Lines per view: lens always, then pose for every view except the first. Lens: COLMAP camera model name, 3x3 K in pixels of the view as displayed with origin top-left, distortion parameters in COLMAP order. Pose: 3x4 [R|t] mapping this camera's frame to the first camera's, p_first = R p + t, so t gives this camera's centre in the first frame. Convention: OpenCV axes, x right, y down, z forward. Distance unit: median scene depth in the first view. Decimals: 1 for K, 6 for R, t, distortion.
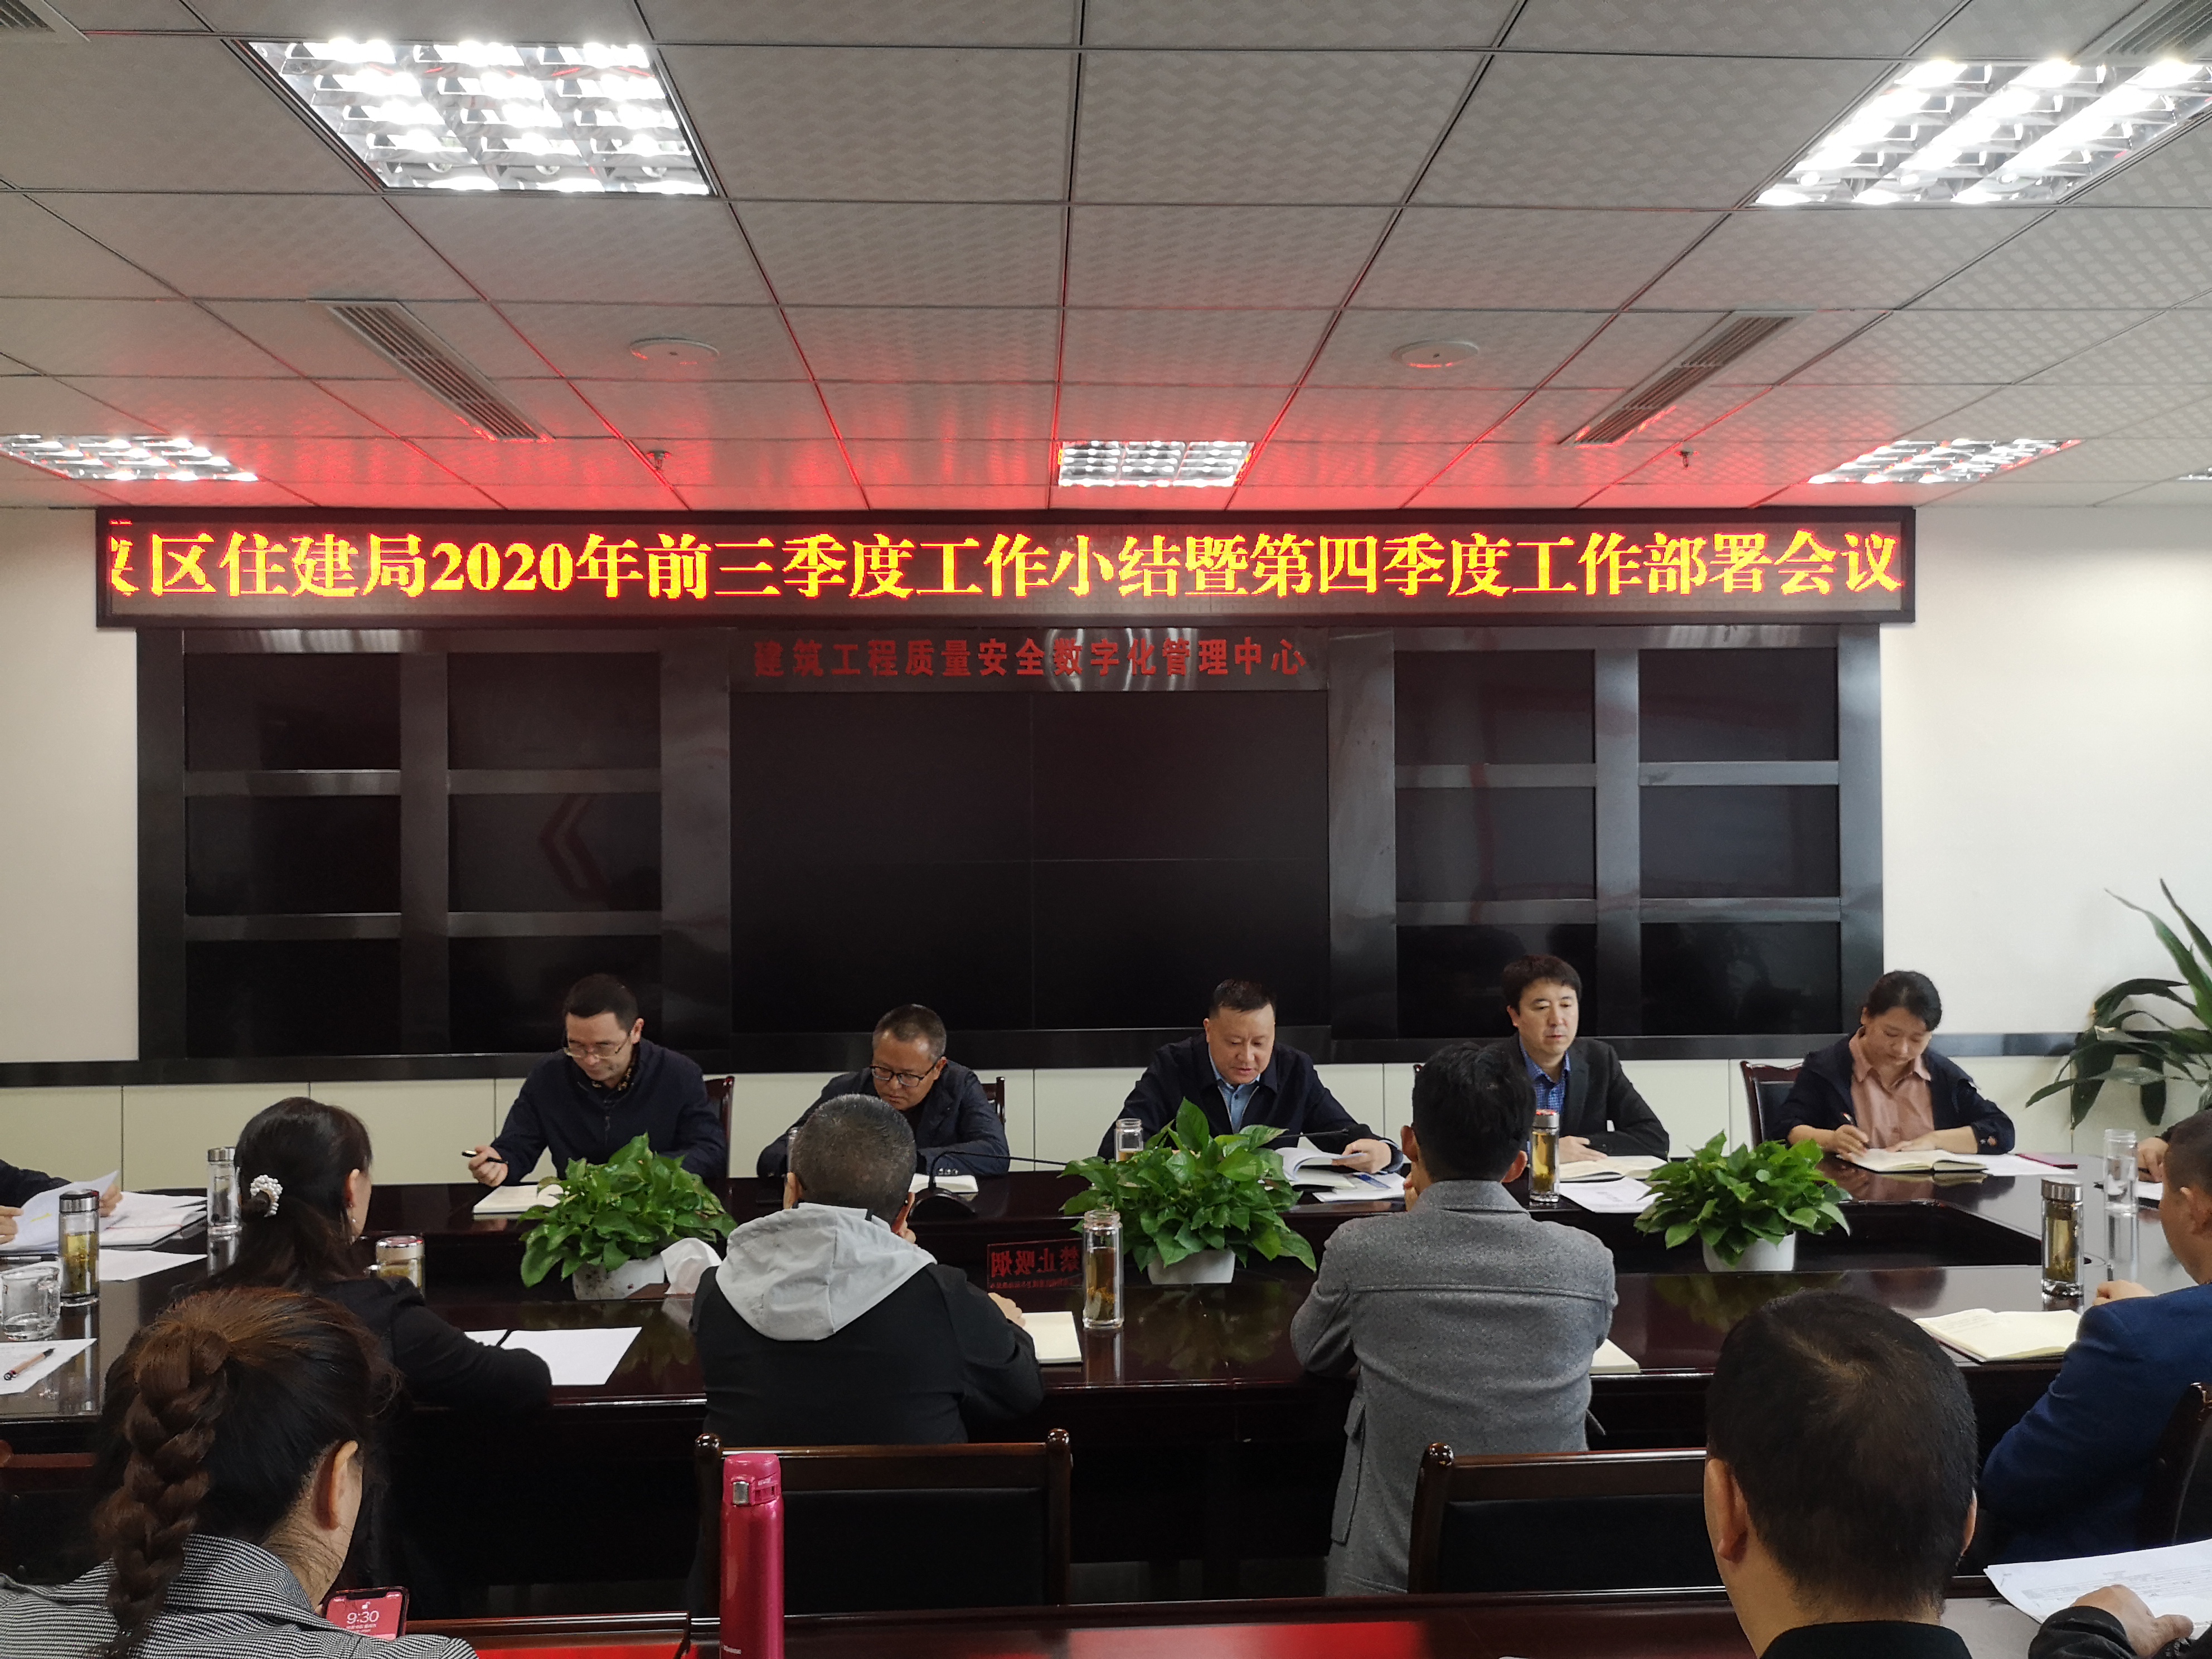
lens RADIAL K [[1583.3, 0, 1098.0], [0, 1583.3, 817.0], [0, 0, 1]] dist [0.041276, -0.022545]
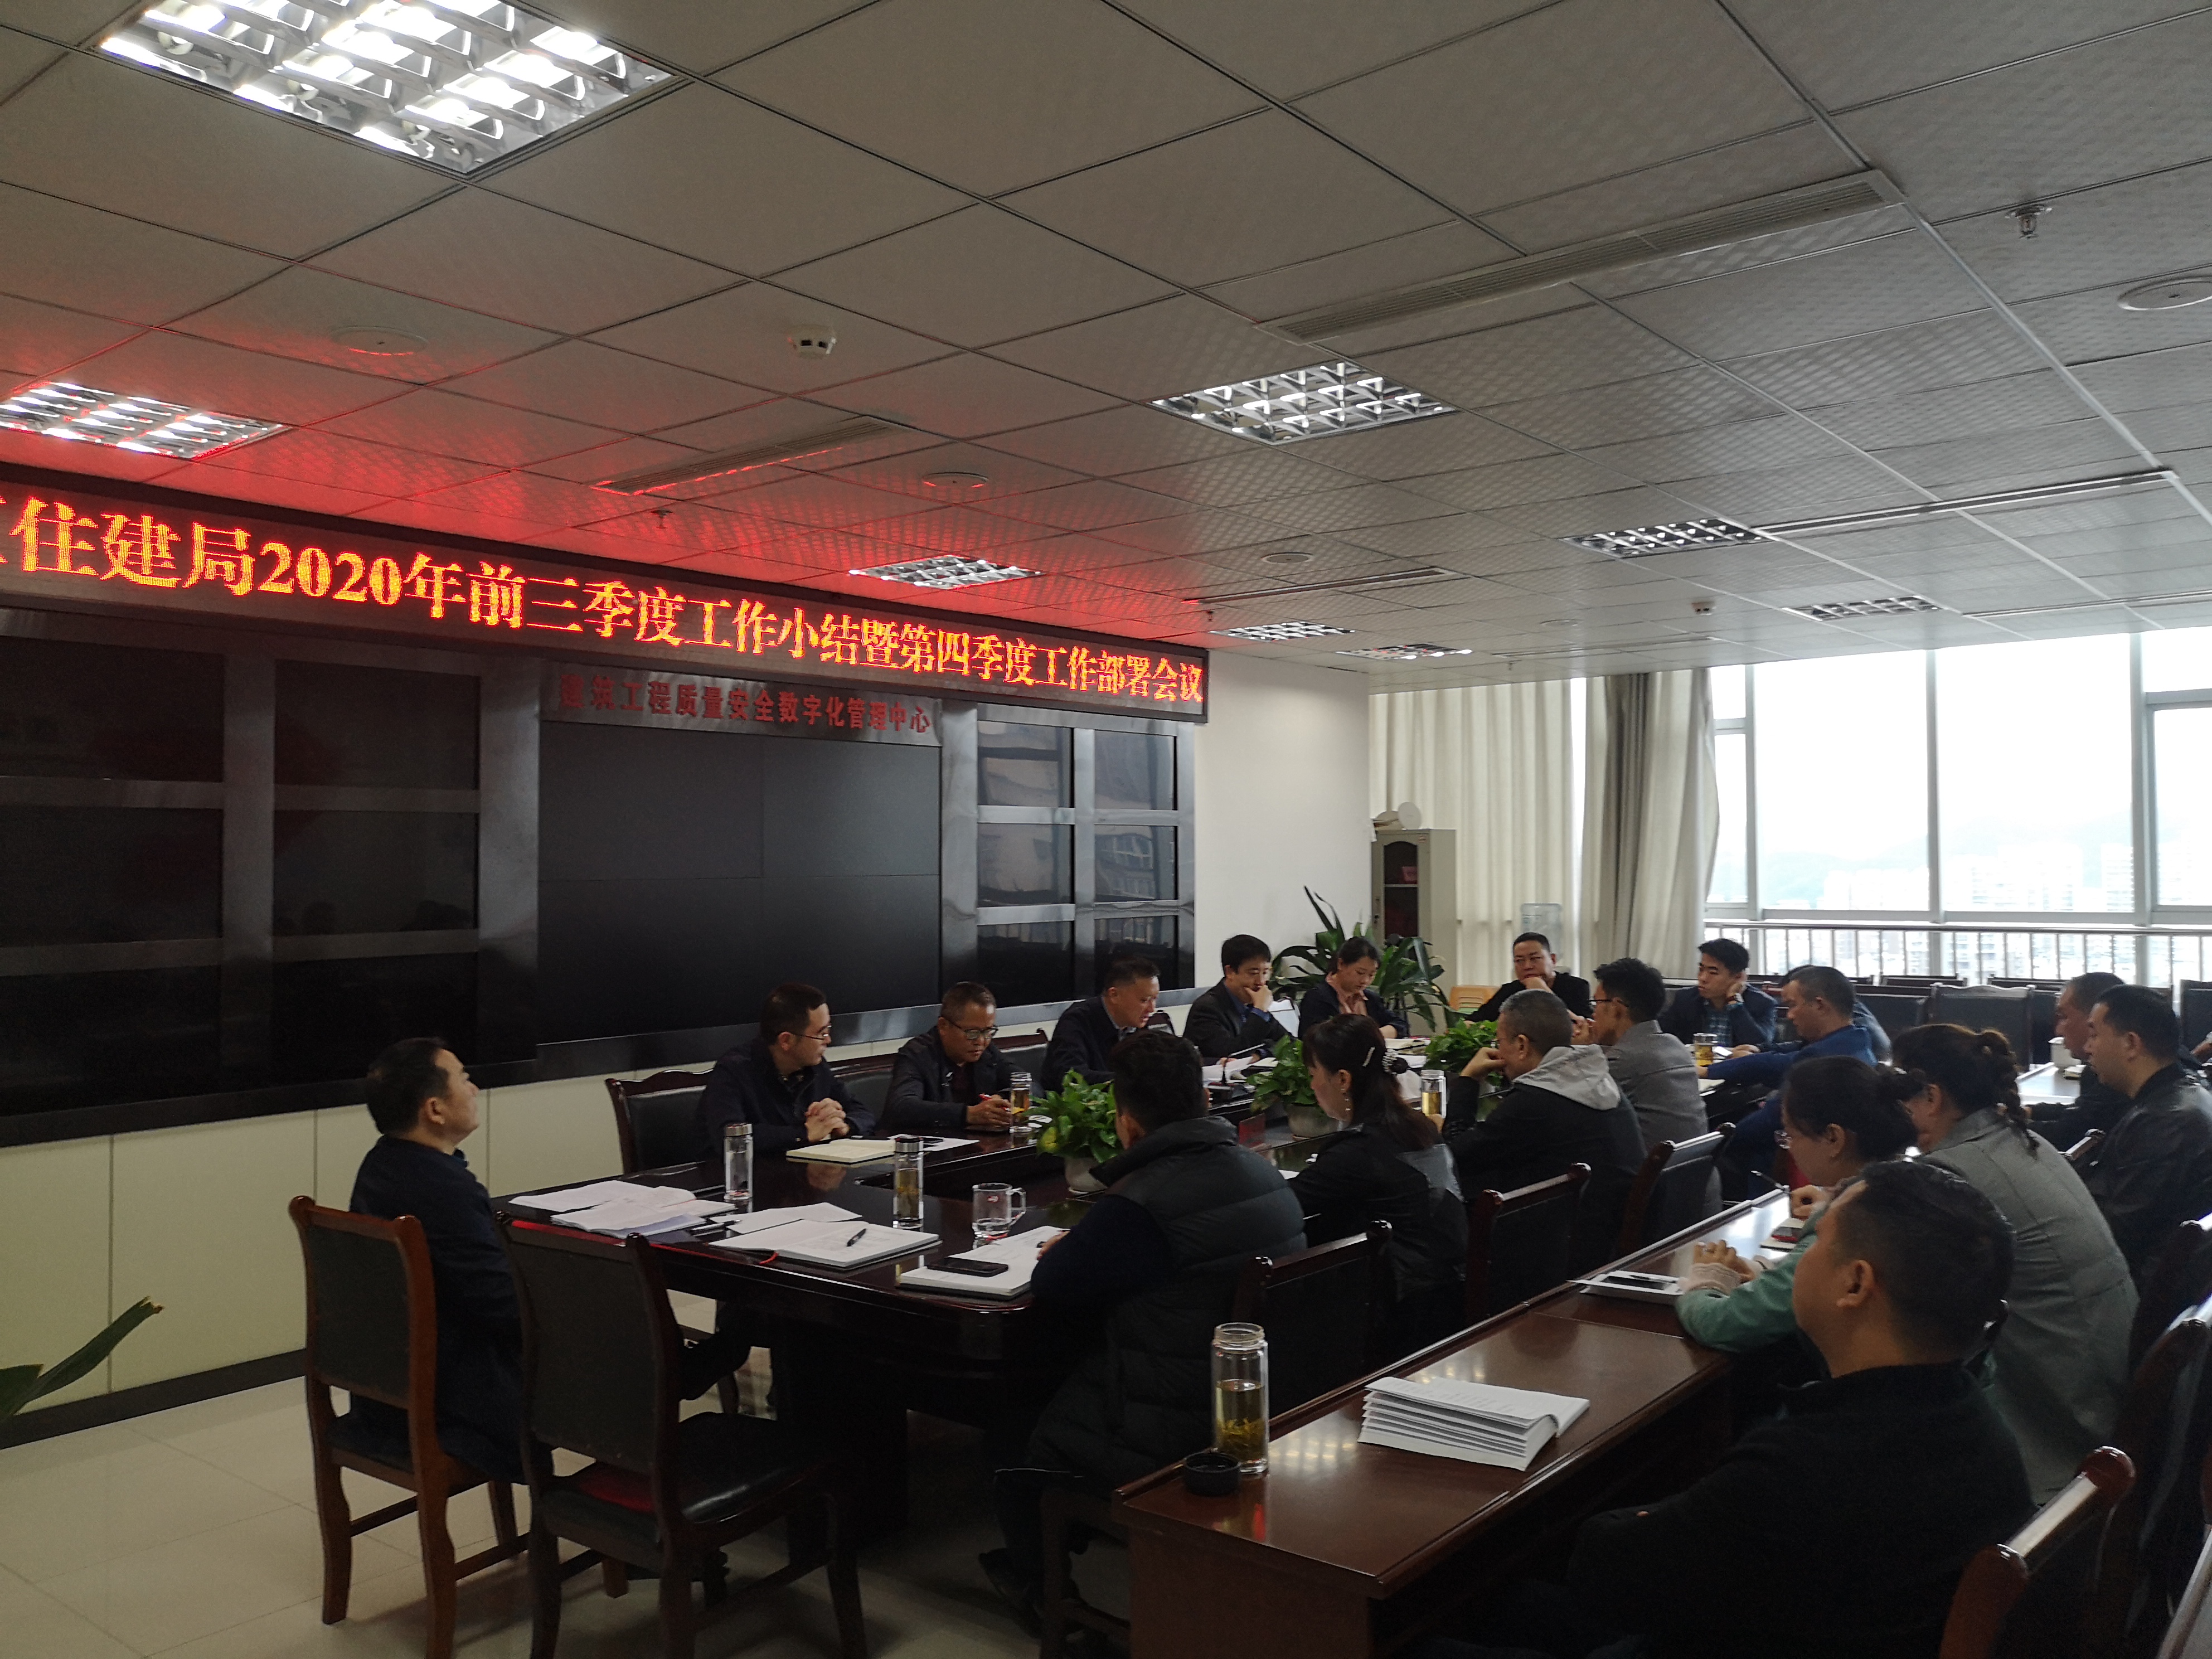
lens RADIAL K [[1740.0, 0, 1107.2], [0, 1740.0, 823.4], [0, 0, 1]] dist [0.018077, -0.014885]
pose [[0.654872, 0.019425, 0.755490, -0.858594], [-0.008886, 0.999798, -0.018005, 0.007755], [-0.755688, 0.005078, 0.654912, -0.042504]]
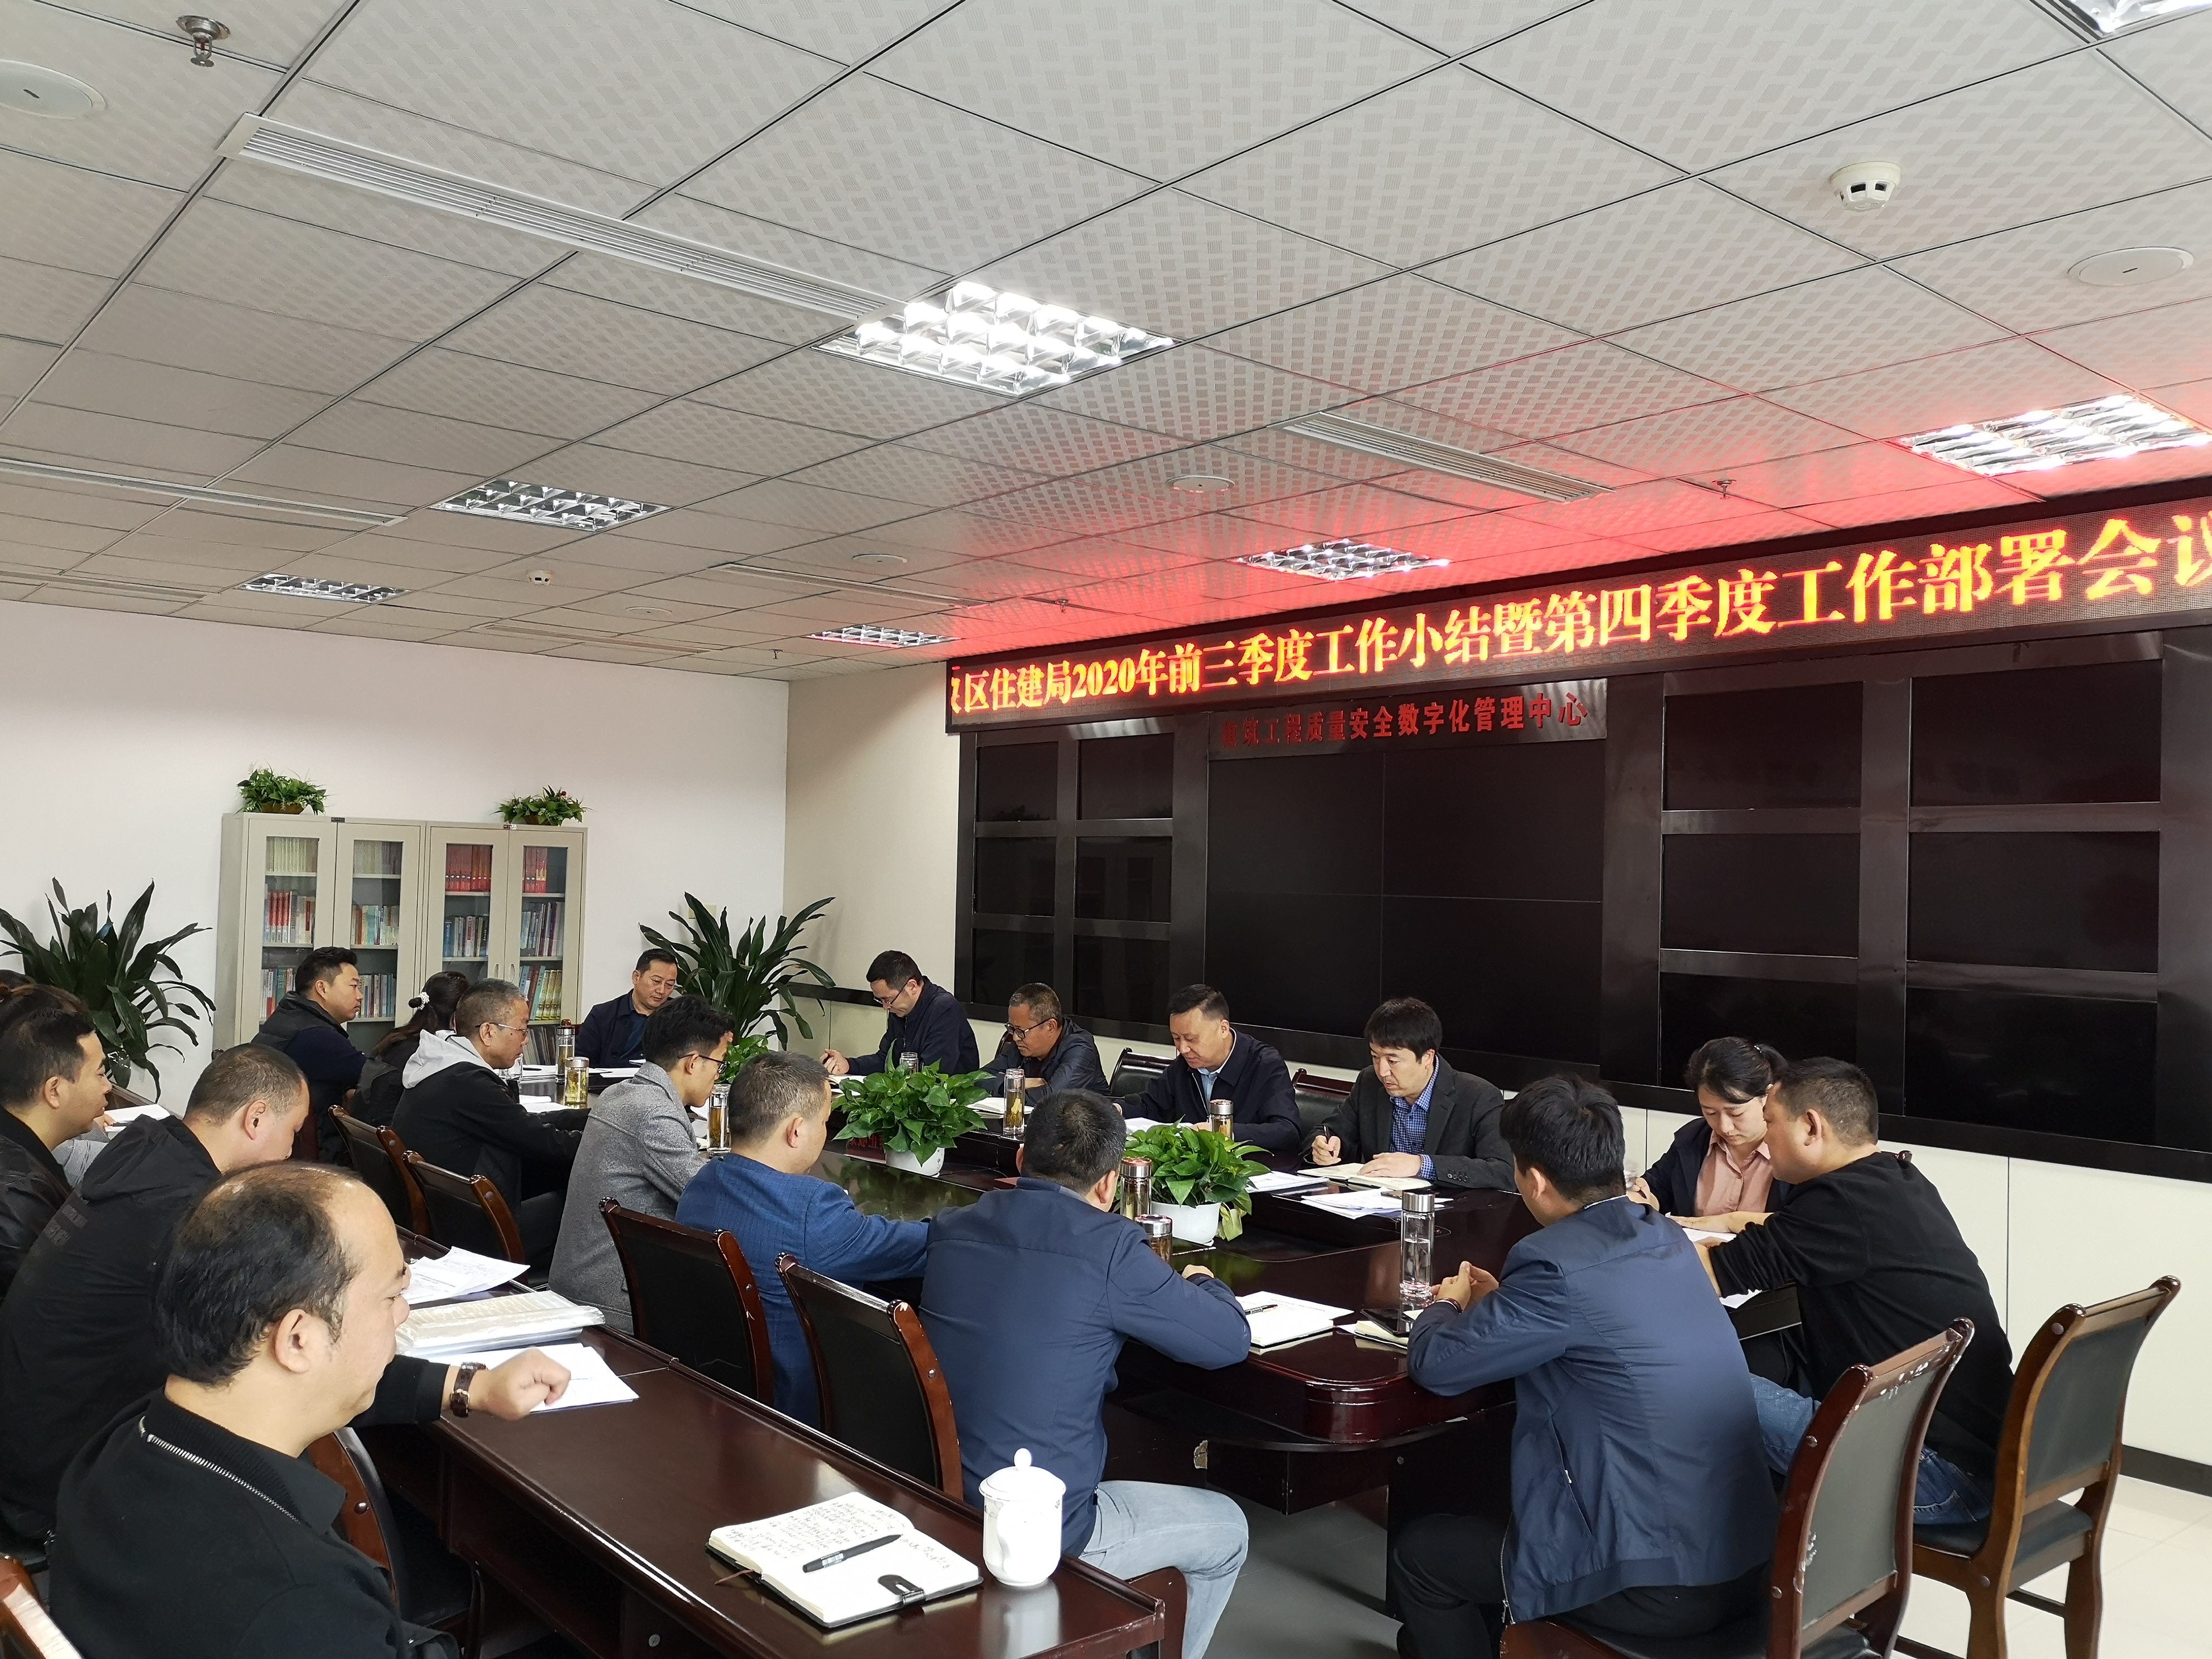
lens RADIAL K [[1740.0, 0, 1061.3], [0, 1740.0, 854.5], [0, 0, 1]] dist [0.018077, -0.014885]
pose [[0.595952, 0.011689, -0.802935, 0.856290], [-0.012097, 0.999911, 0.005578, -0.007114], [0.802929, 0.006389, 0.596041, 0.040566]]
